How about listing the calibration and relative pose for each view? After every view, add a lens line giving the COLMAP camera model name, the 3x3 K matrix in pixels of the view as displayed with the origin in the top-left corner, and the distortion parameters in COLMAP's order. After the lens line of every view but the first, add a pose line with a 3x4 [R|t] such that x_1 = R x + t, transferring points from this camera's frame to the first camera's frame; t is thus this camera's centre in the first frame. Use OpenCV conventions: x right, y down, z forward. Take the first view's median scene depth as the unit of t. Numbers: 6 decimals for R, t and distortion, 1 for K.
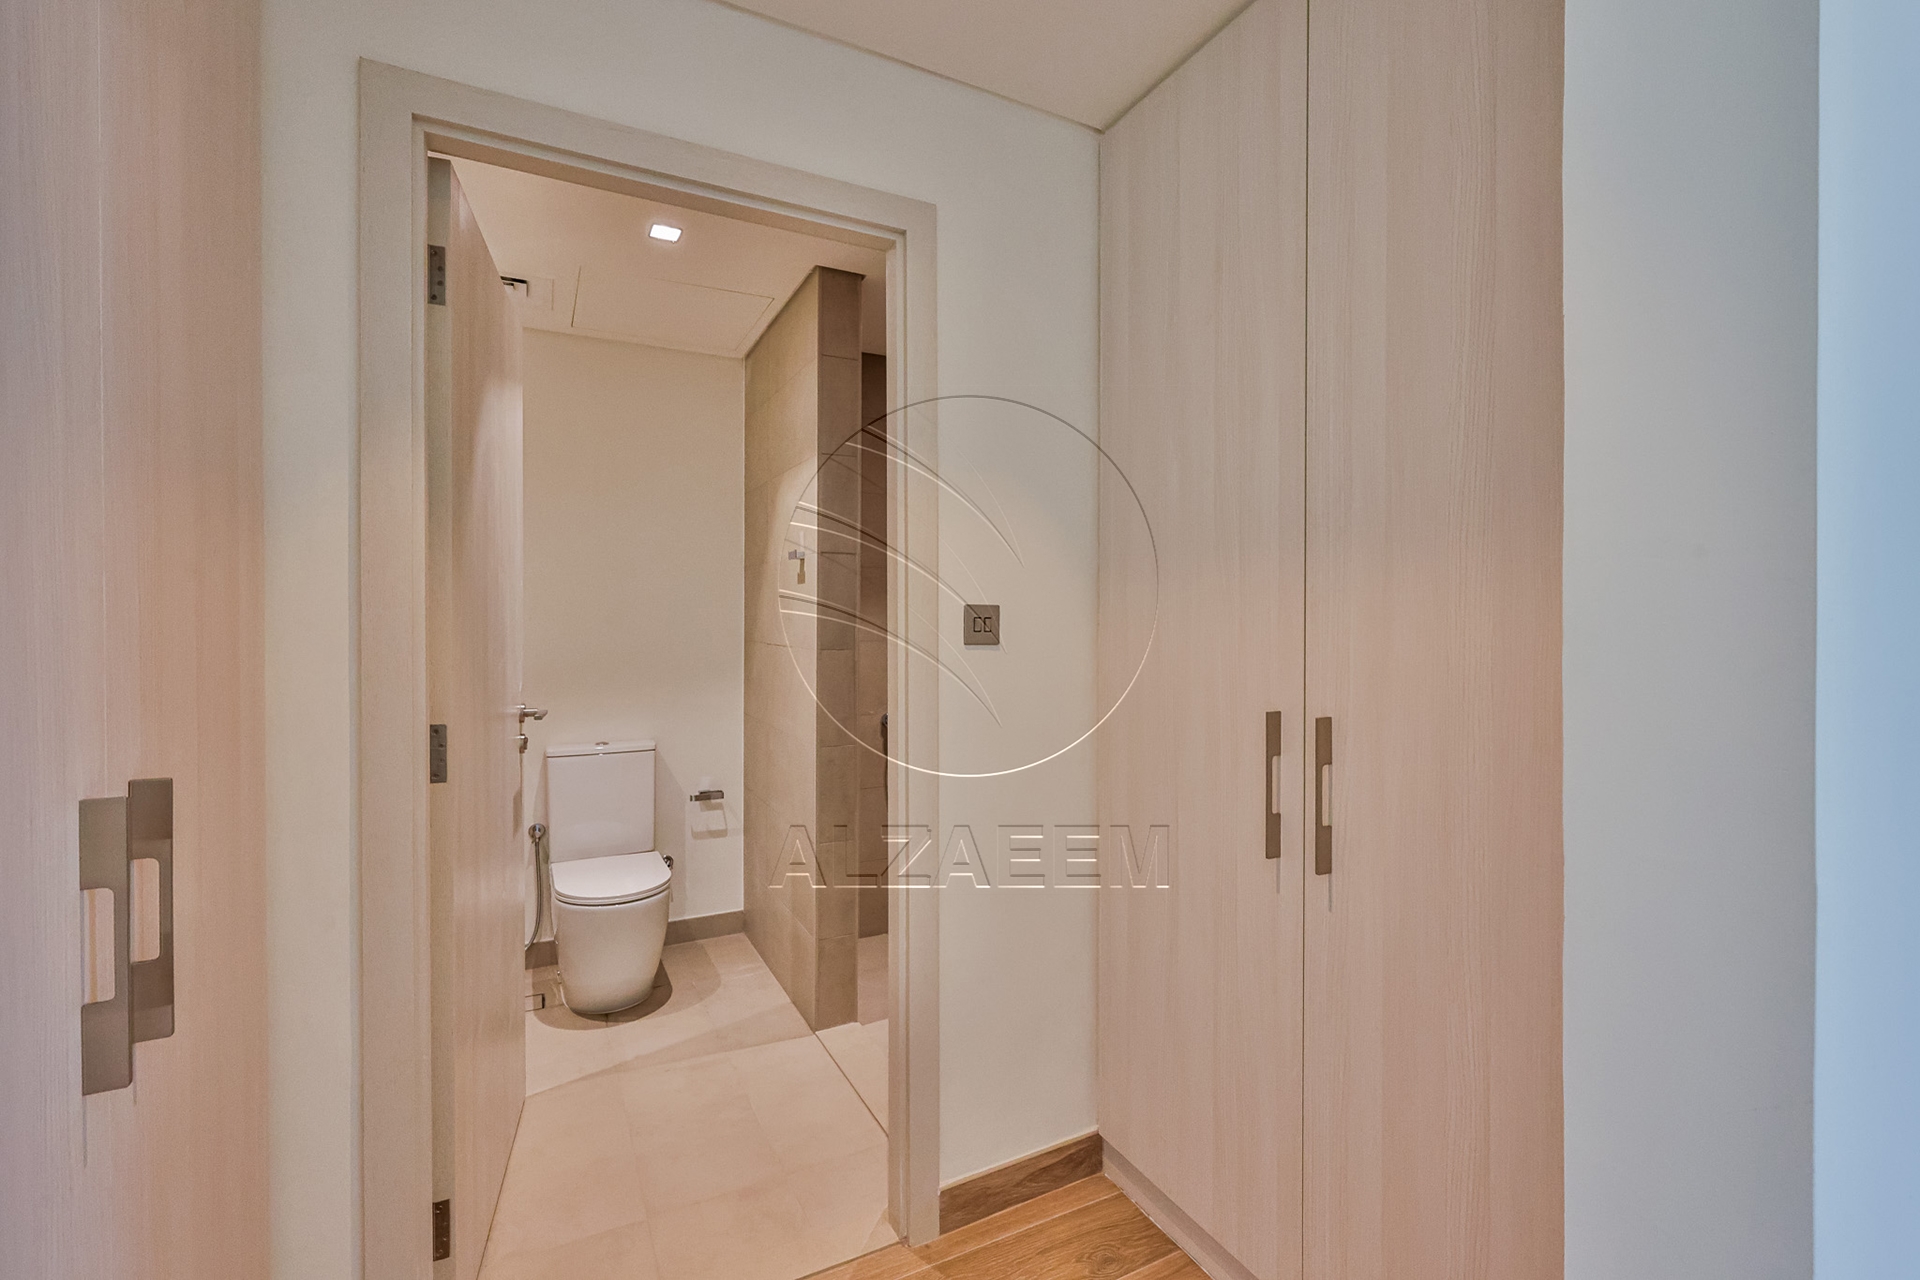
lens RADIAL K [[829.6, 0, 969.1], [0, 829.6, 647.0], [0, 0, 1]] dist [-0.001511, -0.000229]
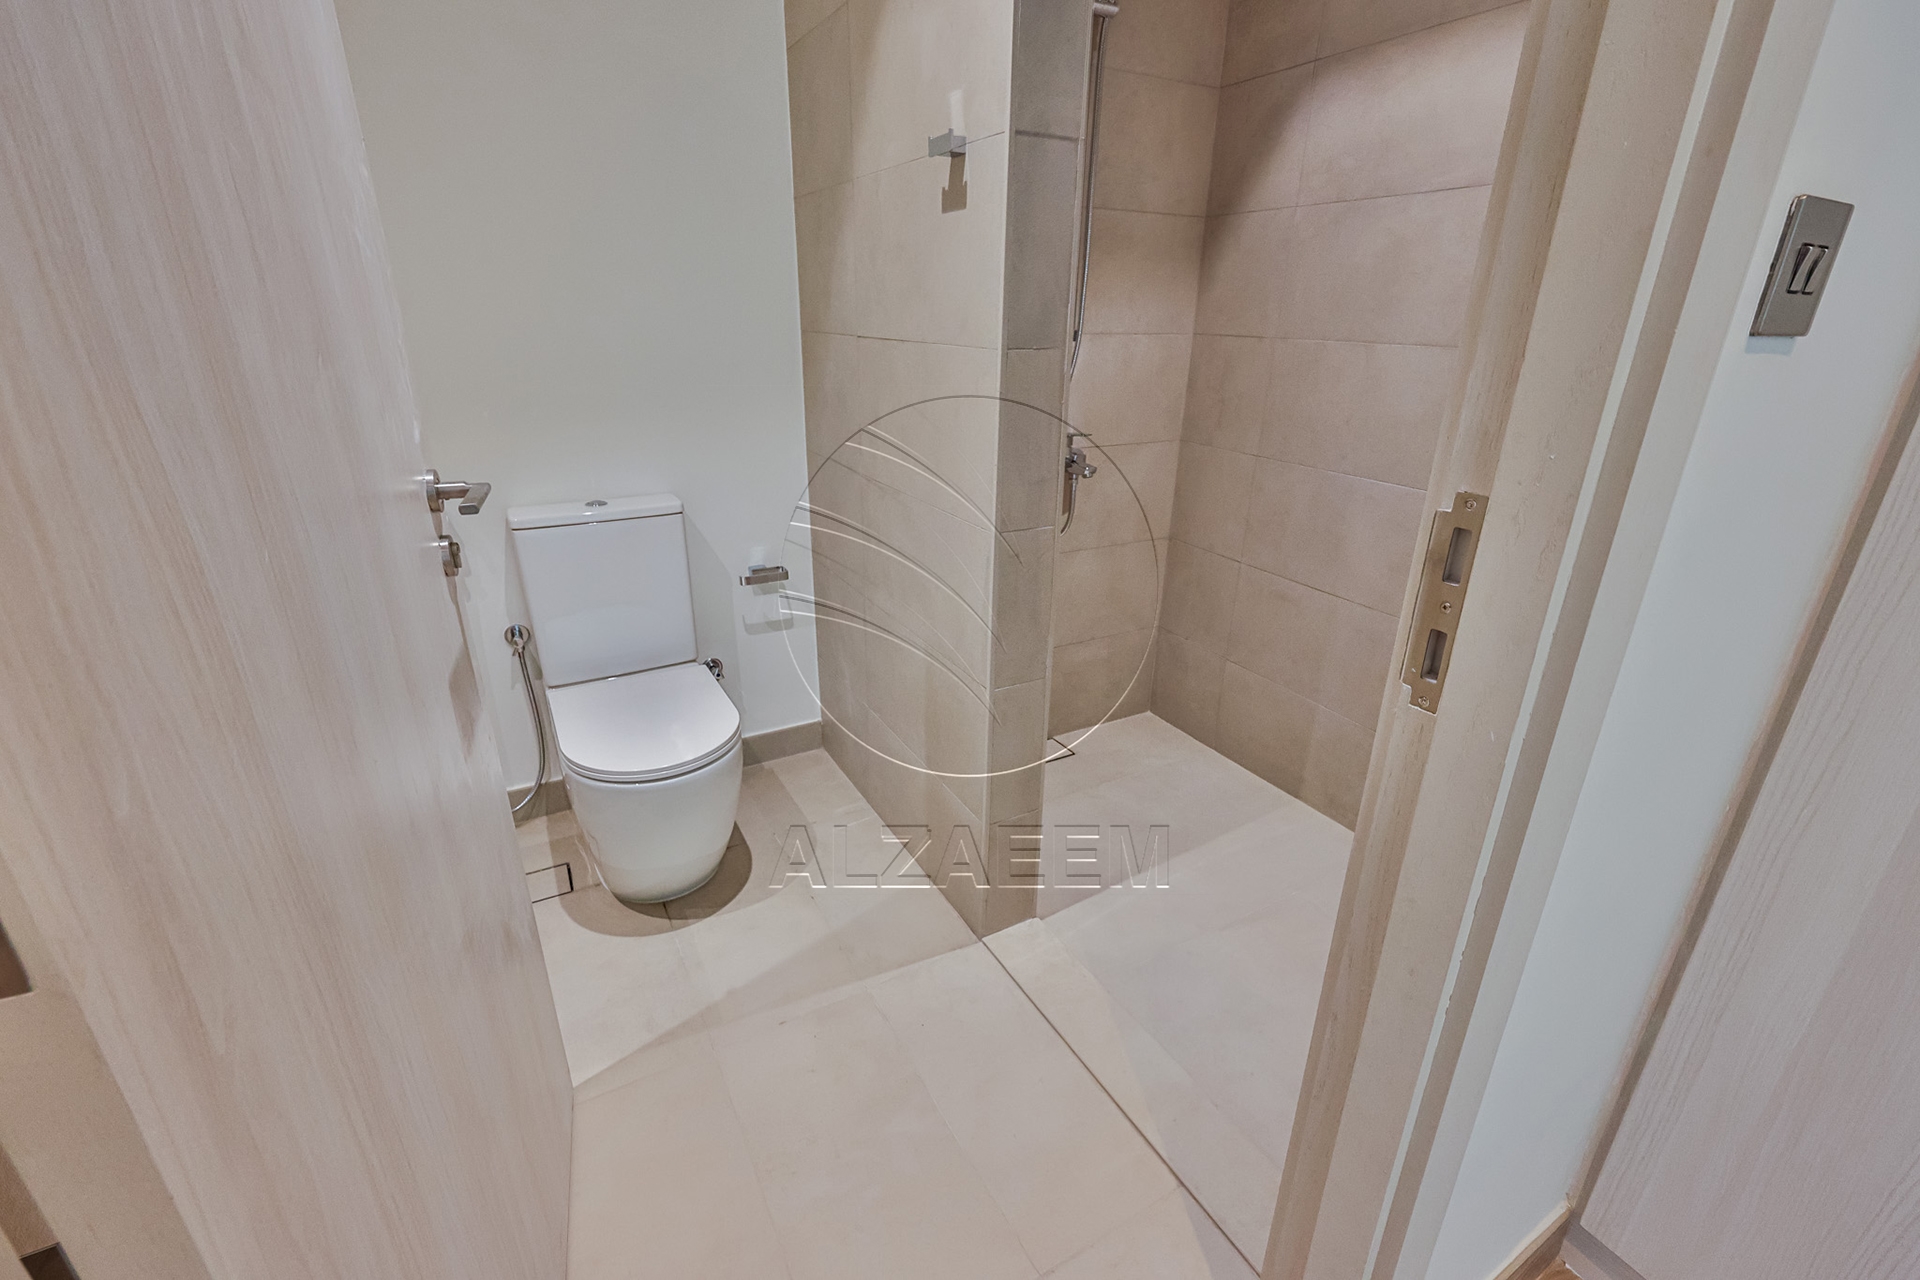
lens RADIAL K [[803.3, 0, 960.5], [0, 803.3, 626.4], [0, 0, 1]] dist [-0.001796, 0.000288]
pose [[0.999641, -0.007189, 0.025804, -0.187263], [-0.001826, 0.942787, 0.333390, 0.000395], [-0.026724, -0.333318, 0.942436, 0.396017]]
